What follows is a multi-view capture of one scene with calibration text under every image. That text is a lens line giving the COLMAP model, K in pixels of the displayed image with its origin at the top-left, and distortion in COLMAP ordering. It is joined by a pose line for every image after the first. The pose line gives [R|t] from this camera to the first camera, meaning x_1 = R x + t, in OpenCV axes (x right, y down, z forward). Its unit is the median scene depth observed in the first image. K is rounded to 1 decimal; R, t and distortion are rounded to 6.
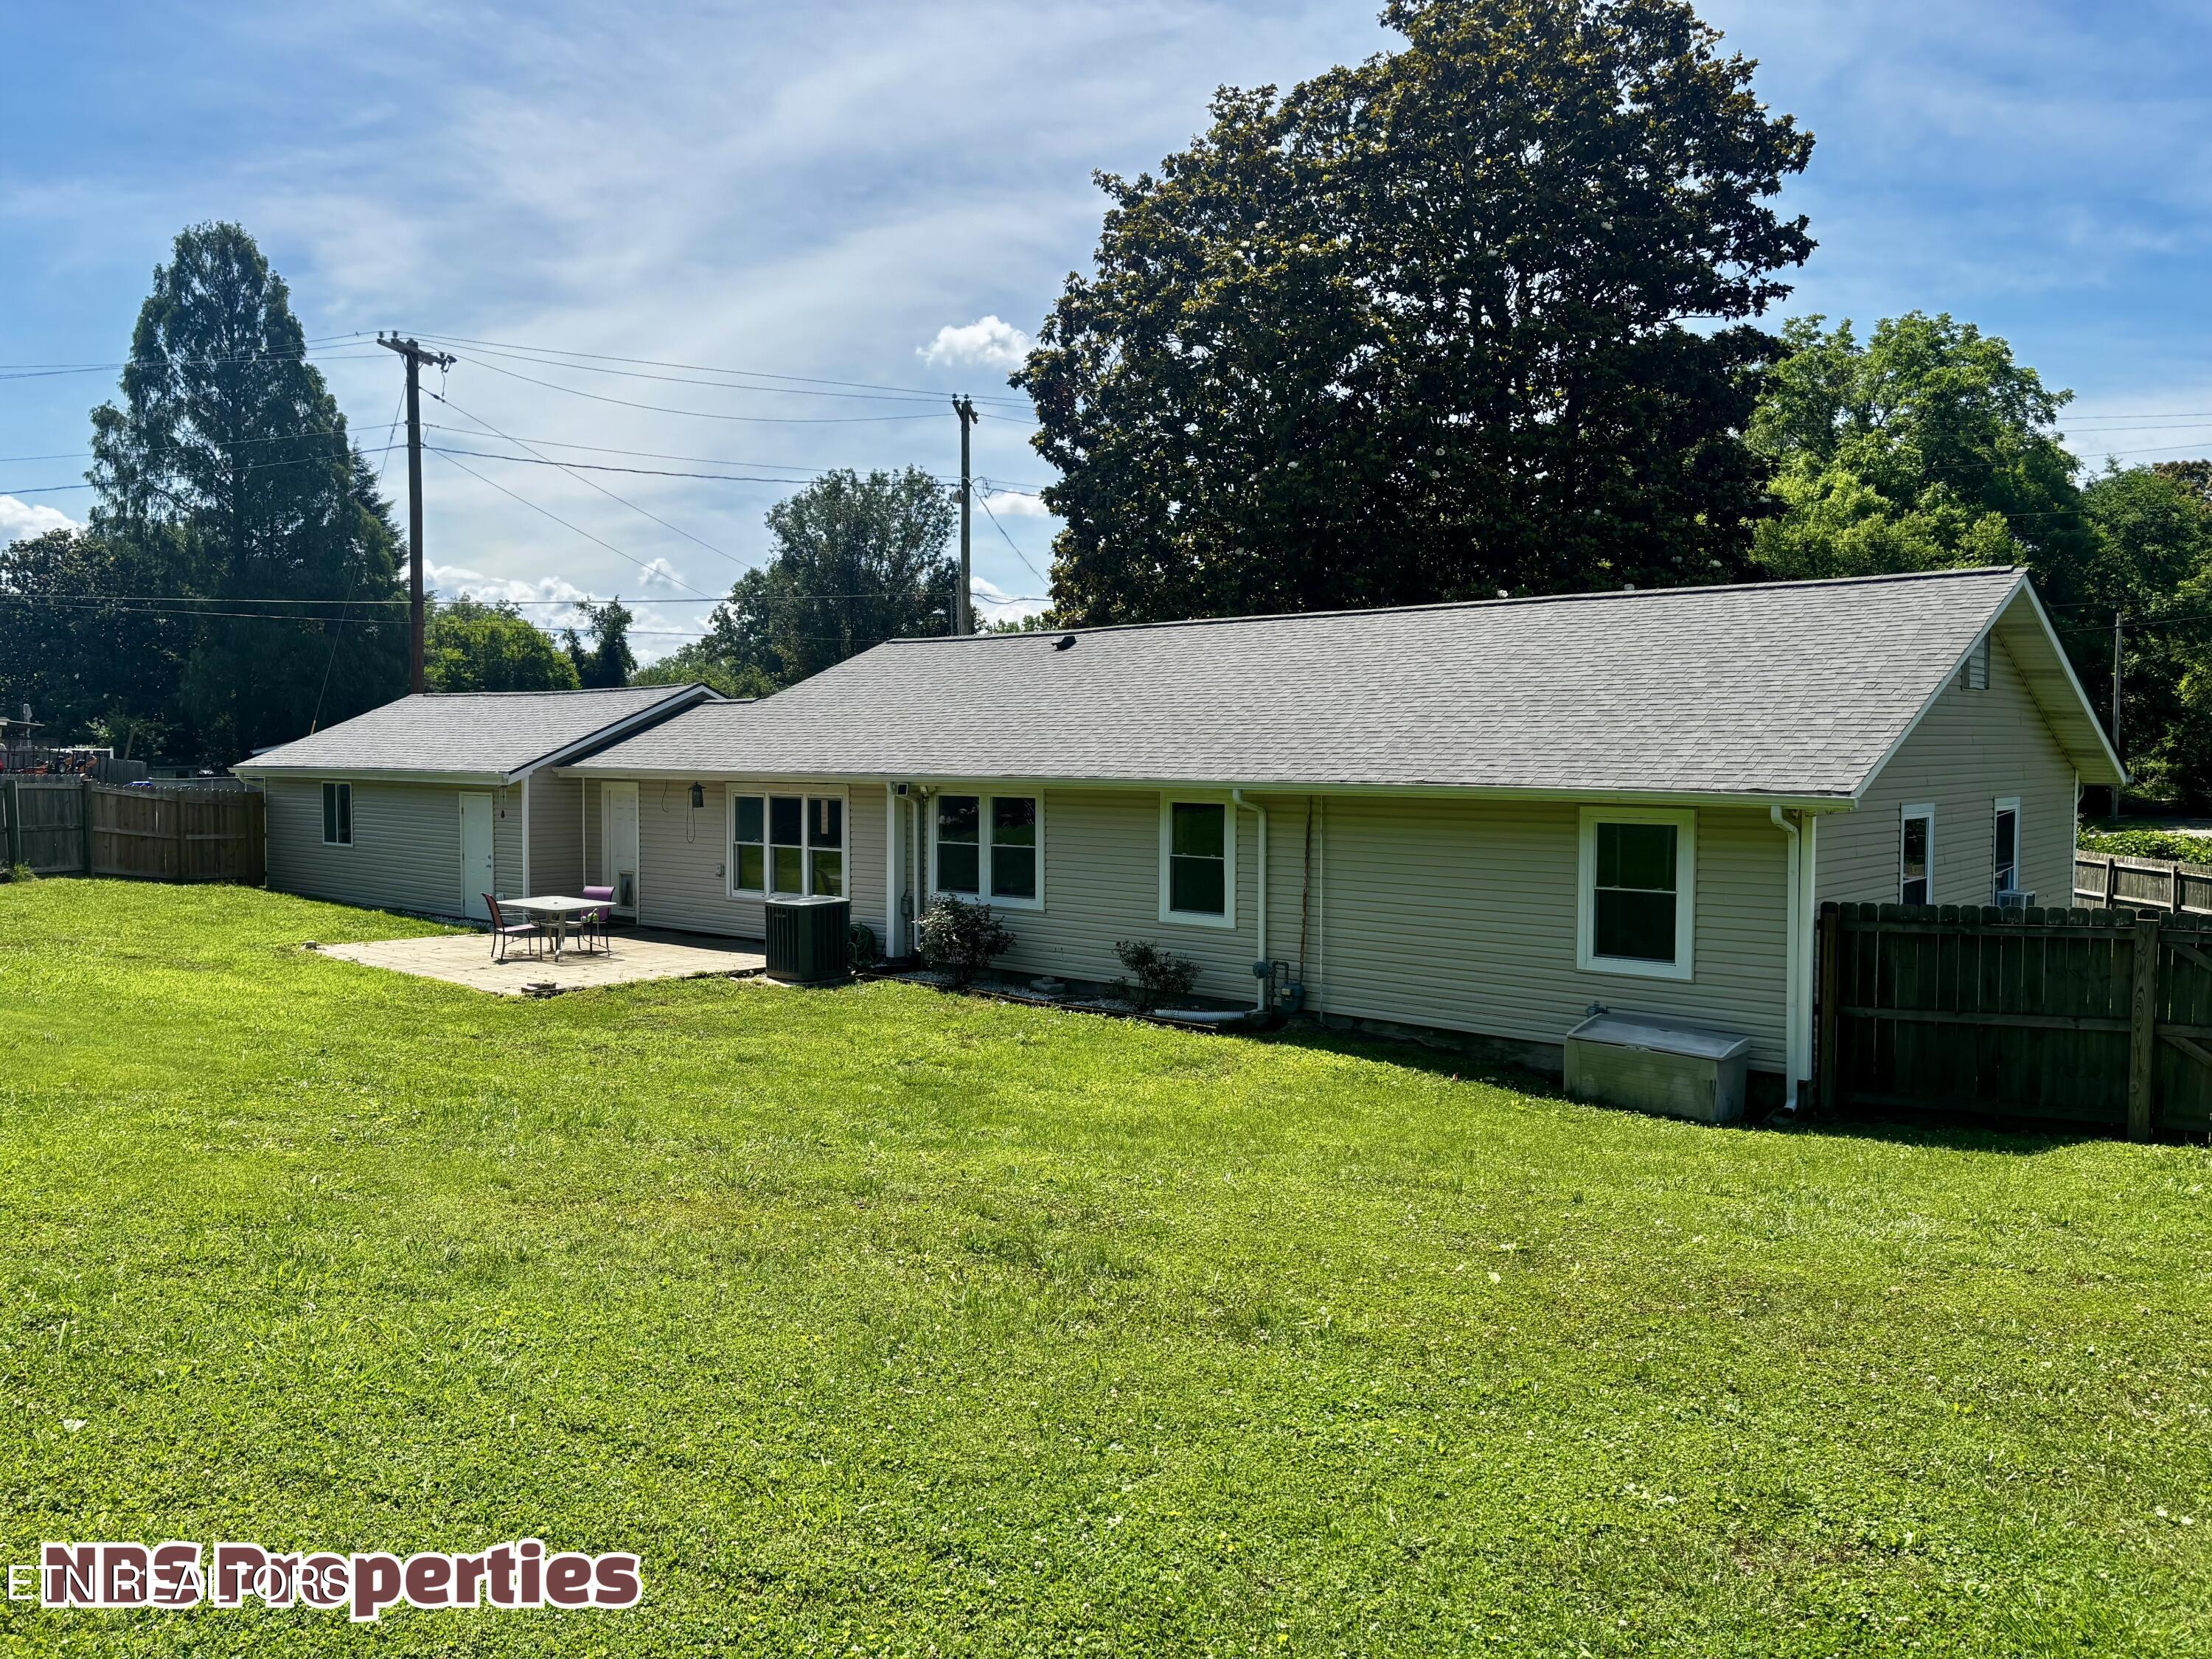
lens RADIAL K [[1708.0, 0, 1105.3], [0, 1708.0, 832.9], [0, 0, 1]] dist [0.033328, 0.003009]
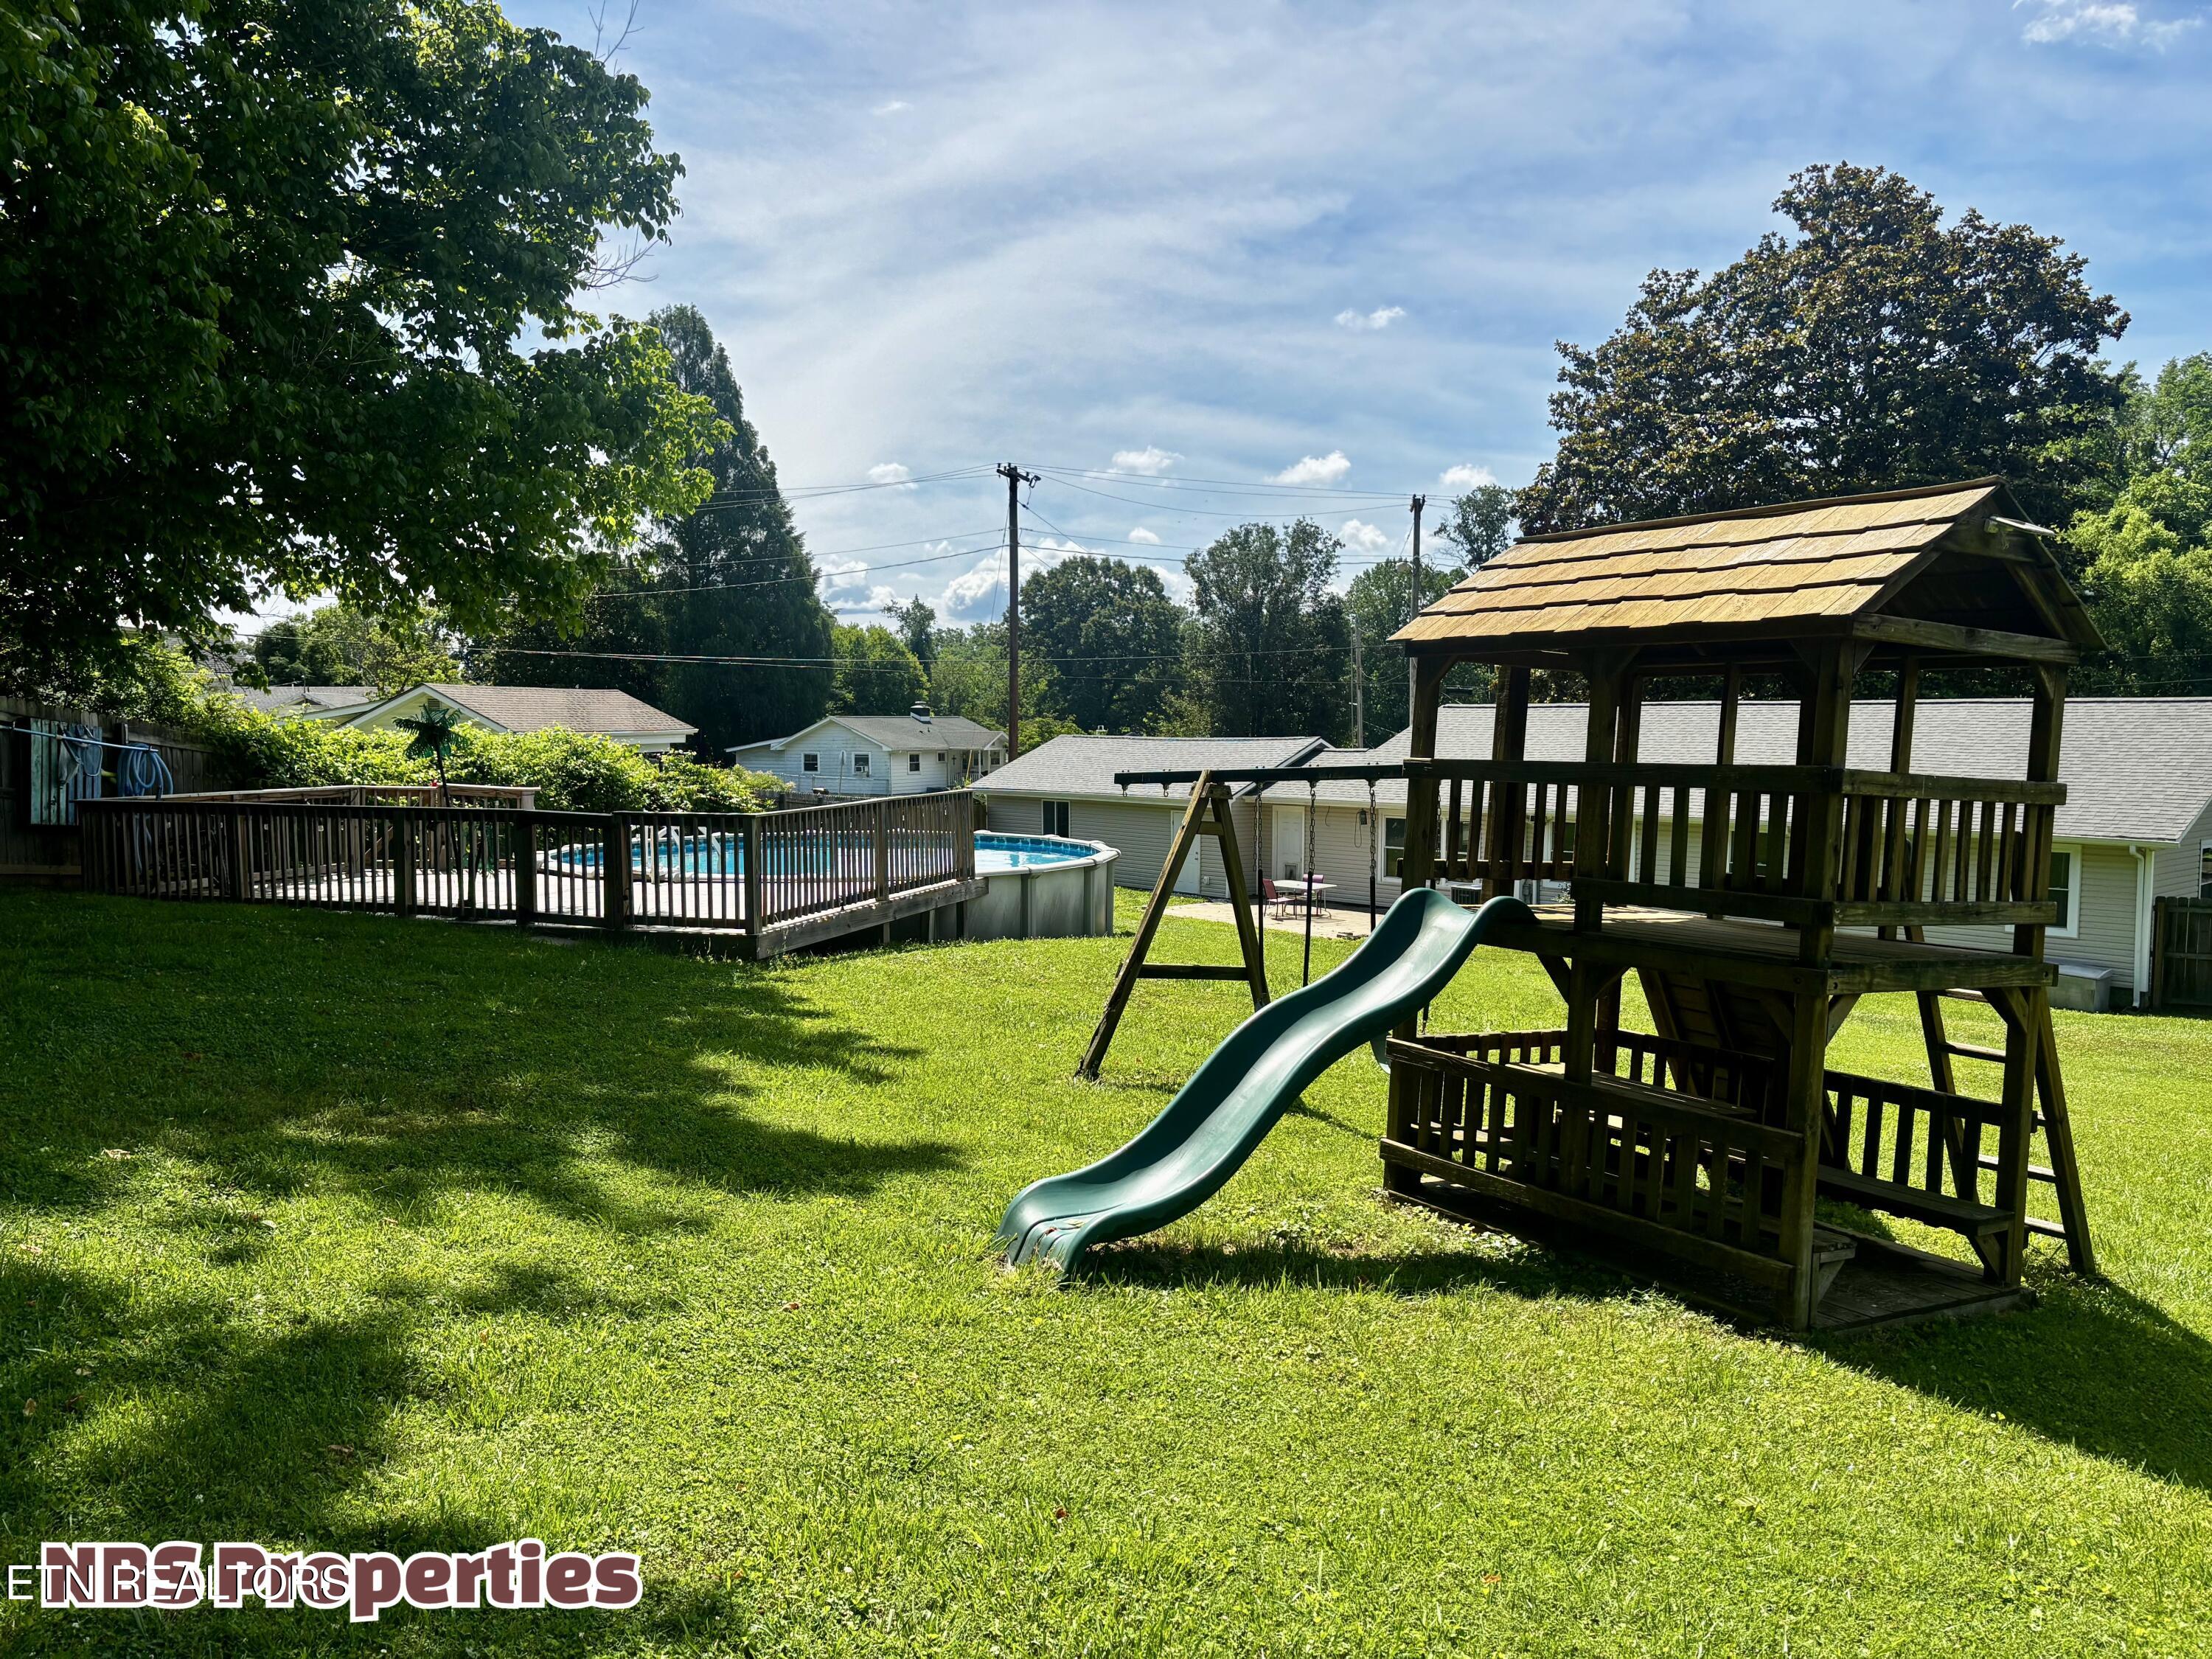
lens RADIAL K [[1707.0, 0, 1096.1], [0, 1707.0, 861.2], [0, 0, 1]] dist [0.076421, -0.097454]
pose [[0.992611, 0.008711, -0.121029, -0.170712], [-0.004792, 0.999456, 0.032640, -0.018323], [0.121247, -0.031819, 0.992112, -0.344593]]
